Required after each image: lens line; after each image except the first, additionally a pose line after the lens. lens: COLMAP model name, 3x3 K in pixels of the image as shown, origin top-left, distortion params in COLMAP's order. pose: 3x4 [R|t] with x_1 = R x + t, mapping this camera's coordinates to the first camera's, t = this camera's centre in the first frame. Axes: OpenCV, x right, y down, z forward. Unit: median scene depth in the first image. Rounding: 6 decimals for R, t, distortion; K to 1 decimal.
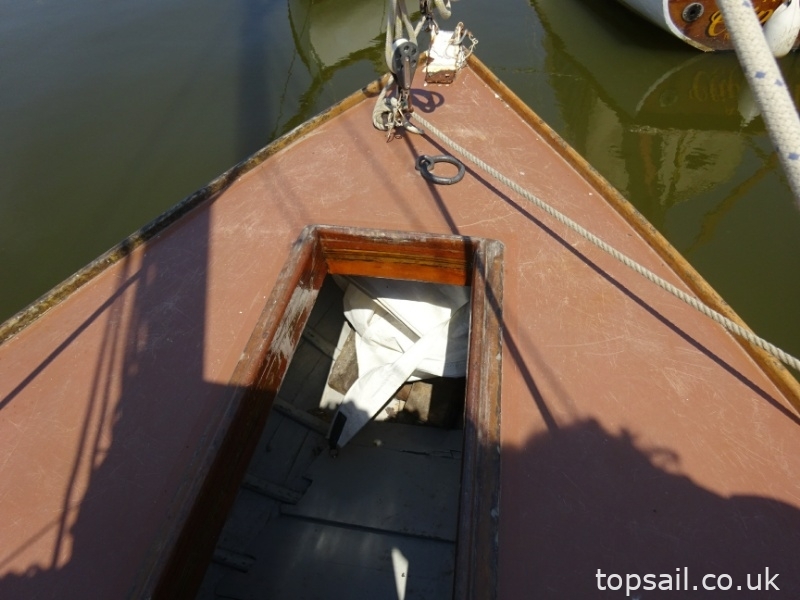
lens RADIAL K [[589.7, 0, 403.9], [0, 589.7, 325.8], [0, 0, 1]] dist [0.004320, -0.002273]
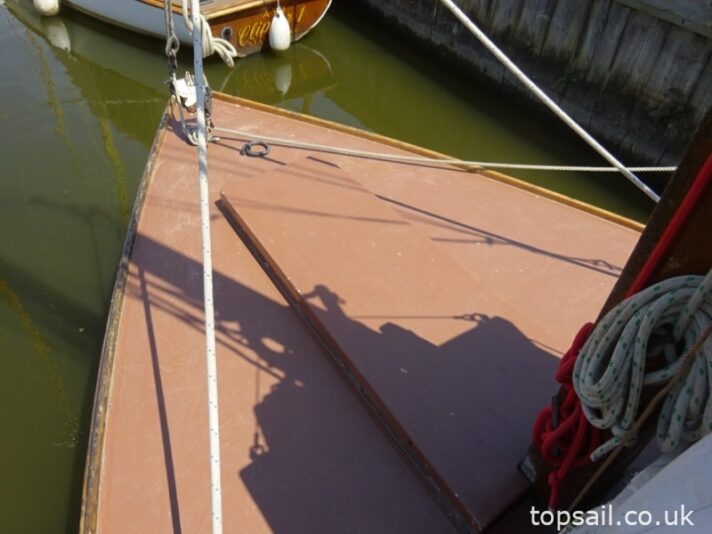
lens RADIAL K [[524.9, 0, 359.5], [0, 524.9, 290.0], [0, 0, 1]] dist [0.004320, -0.002273]
pose [[0.700121, -0.490960, 0.518449, -0.715453], [0.514319, 0.850414, 0.110780, 0.068908], [-0.495285, 0.189089, 0.847902, -0.363749]]
